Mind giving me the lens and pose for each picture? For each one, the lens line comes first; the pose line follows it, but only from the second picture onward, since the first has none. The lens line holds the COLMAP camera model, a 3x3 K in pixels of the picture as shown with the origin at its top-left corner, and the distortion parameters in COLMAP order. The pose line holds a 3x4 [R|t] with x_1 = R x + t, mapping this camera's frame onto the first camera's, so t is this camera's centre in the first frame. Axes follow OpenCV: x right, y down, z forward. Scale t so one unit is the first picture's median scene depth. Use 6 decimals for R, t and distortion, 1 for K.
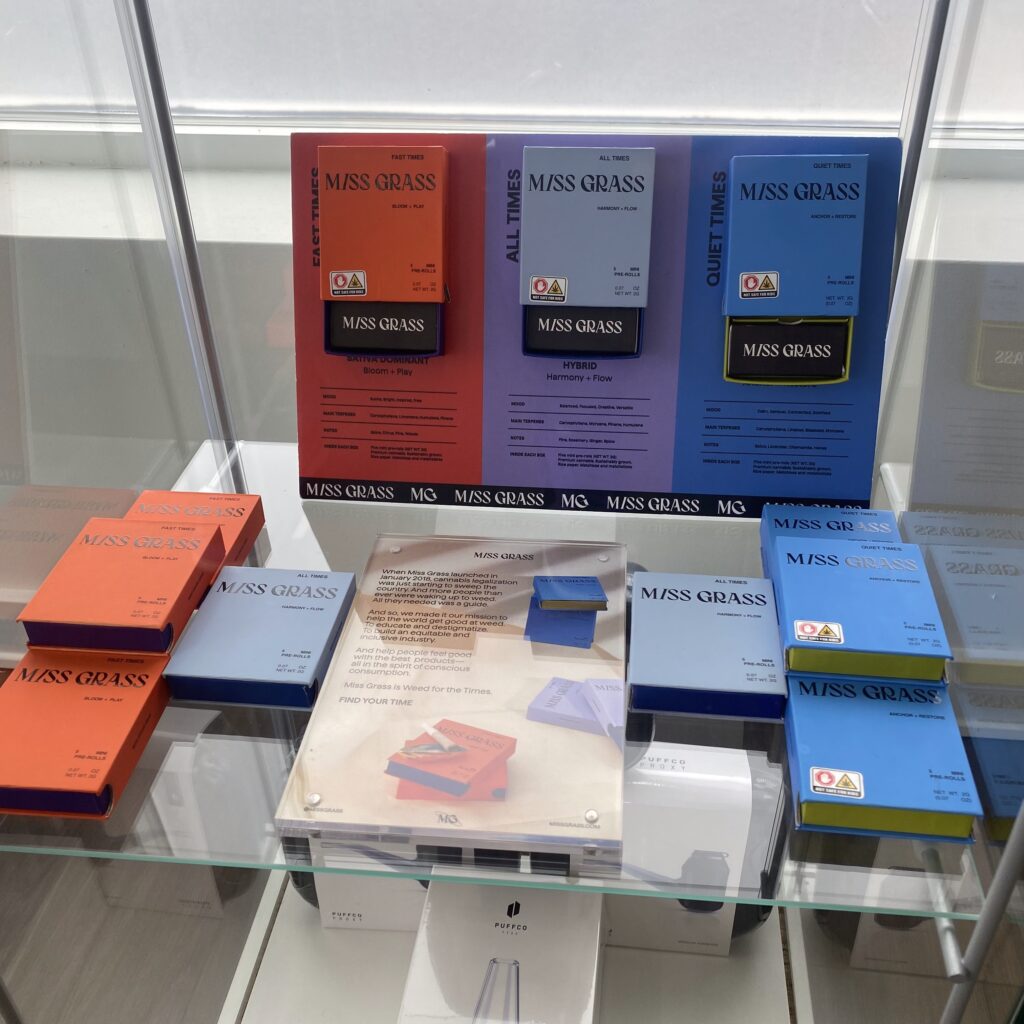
lens RADIAL K [[1047.2, 0, 516.5], [0, 1047.2, 513.2], [0, 0, 1]] dist [0.026550, 0.000000]
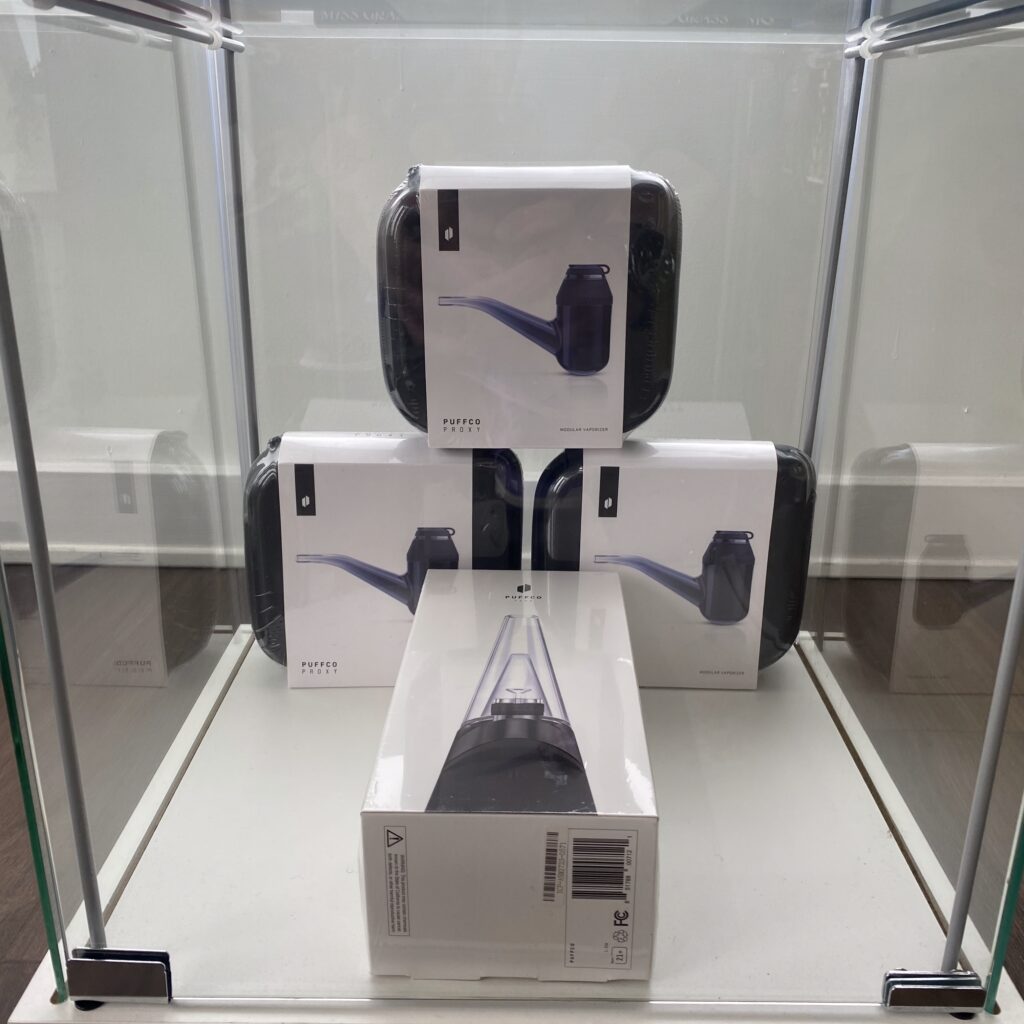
lens RADIAL K [[1047.2, 0, 510.6], [0, 1047.2, 509.9], [0, 0, 1]] dist [0.026550, 0.000000]
pose [[0.994618, -0.005939, 0.103436, -0.095892], [0.031787, 0.967699, -0.250098, 0.490788], [-0.098610, 0.252040, 0.962680, 0.128031]]
